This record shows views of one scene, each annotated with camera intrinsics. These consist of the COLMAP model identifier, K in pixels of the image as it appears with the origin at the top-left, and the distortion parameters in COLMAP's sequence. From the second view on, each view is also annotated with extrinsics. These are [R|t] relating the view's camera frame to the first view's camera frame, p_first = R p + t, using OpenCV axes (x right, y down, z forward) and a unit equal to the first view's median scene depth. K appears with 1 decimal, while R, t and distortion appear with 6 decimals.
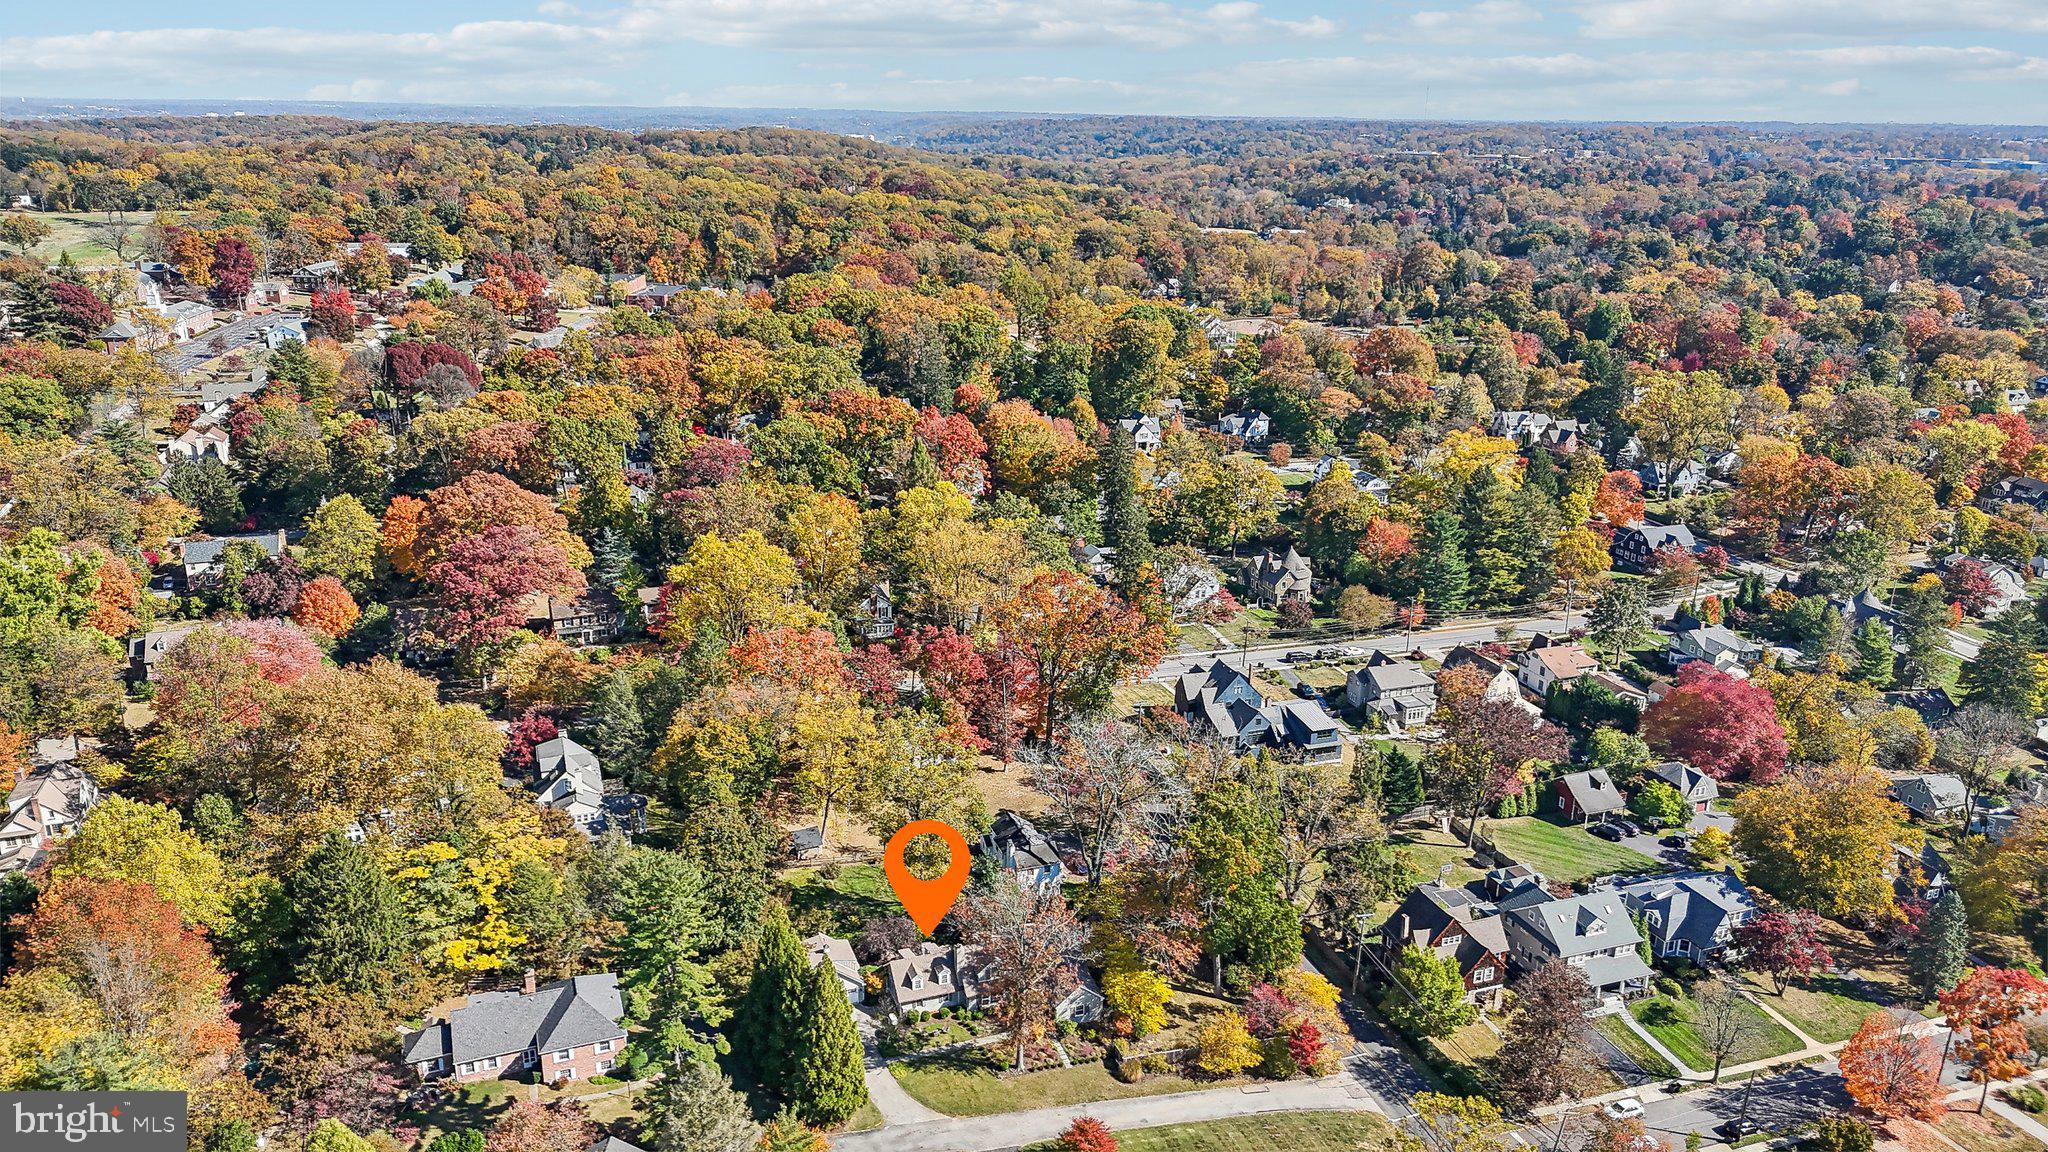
lens RADIAL K [[1434.1, 0, 1017.2], [0, 1434.1, 575.2], [0, 0, 1]] dist [0.108204, -0.137780]
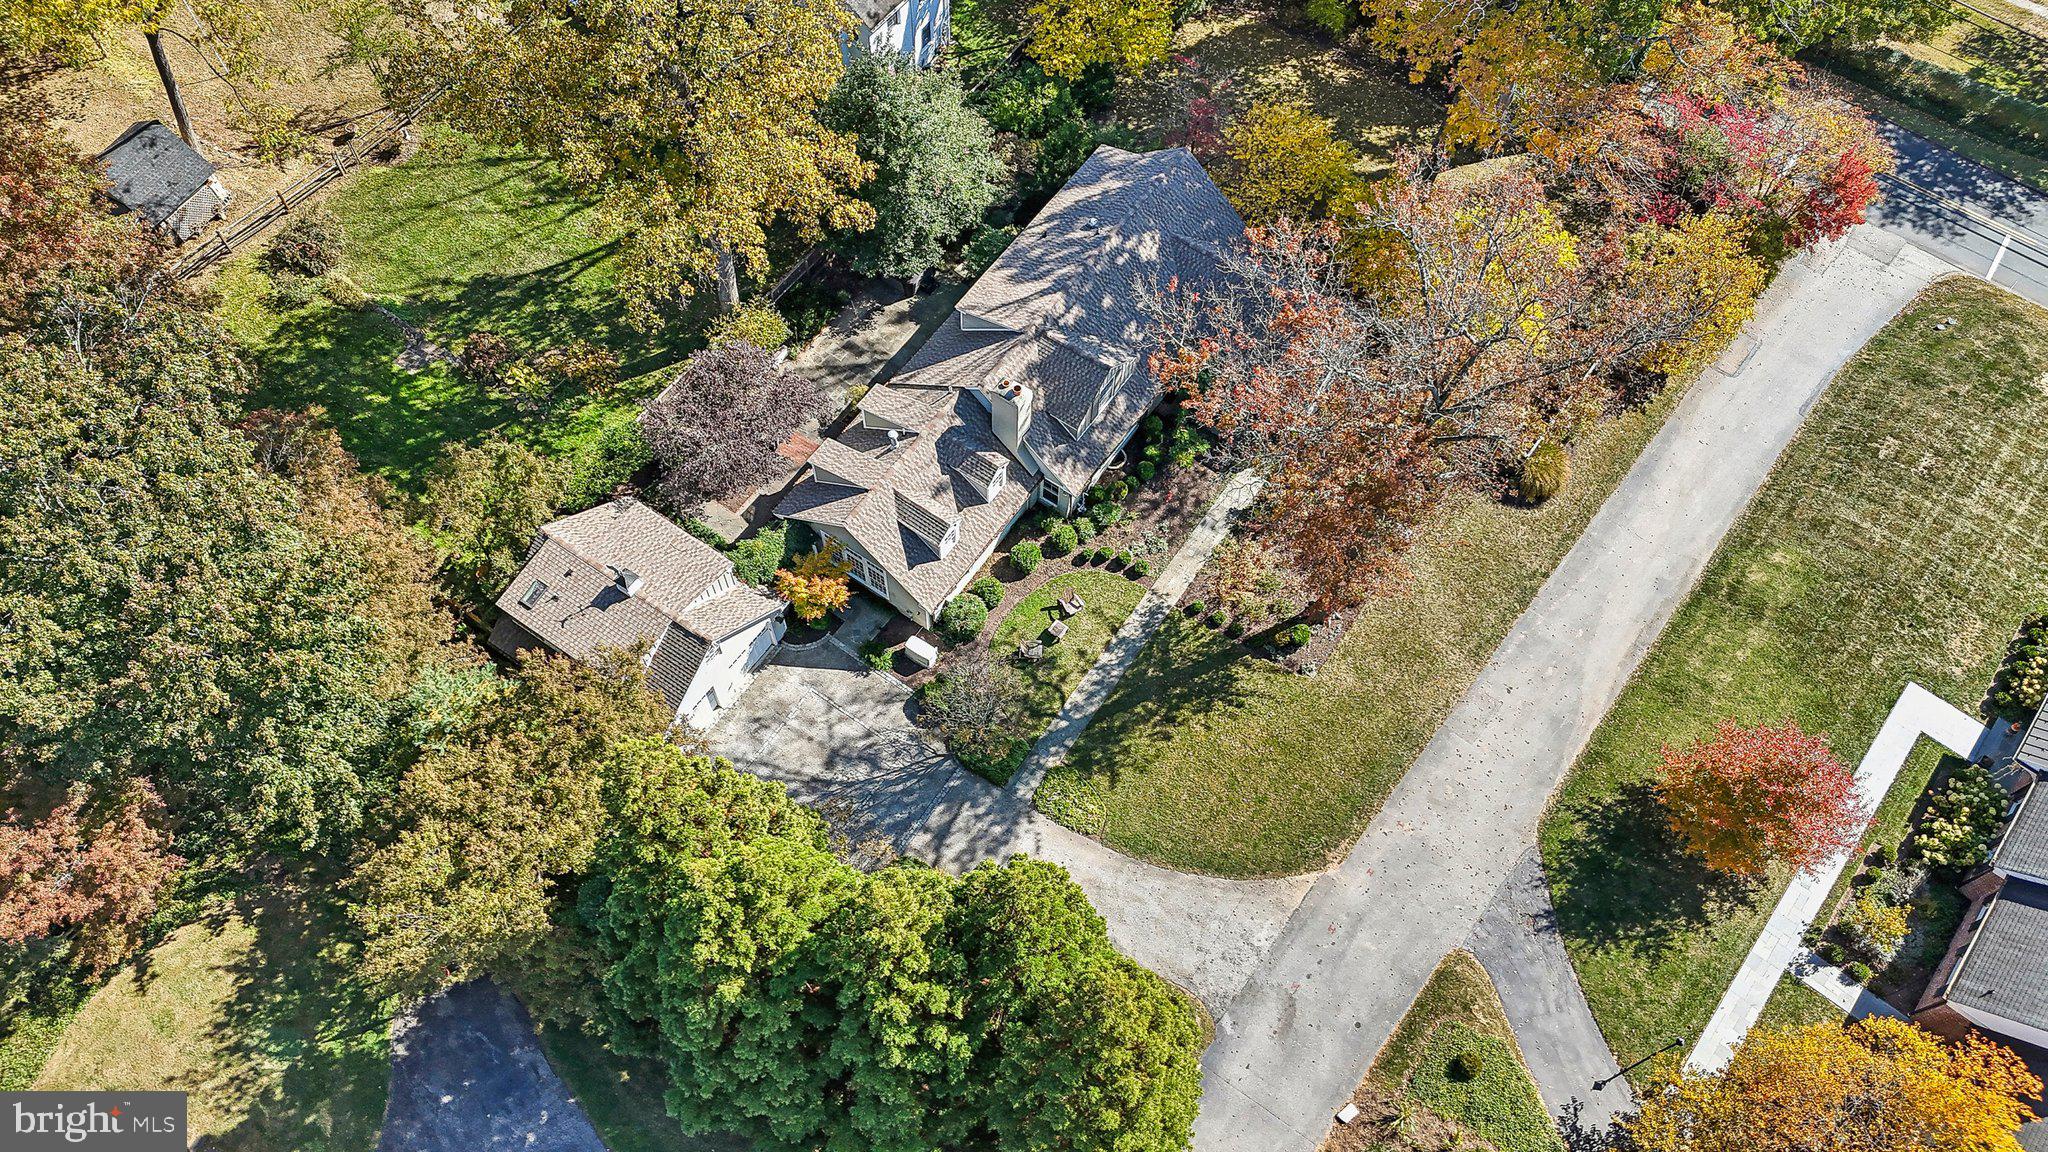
lens RADIAL K [[1403.4, 0, 1026.6], [0, 1403.4, 596.6], [0, 0, 1]] dist [0.139657, -0.201867]
pose [[0.816849, -0.506890, 0.275355, -0.148458], [0.168151, 0.665842, 0.726897, 0.059334], [-0.551800, -0.547464, 0.629127, 0.773003]]
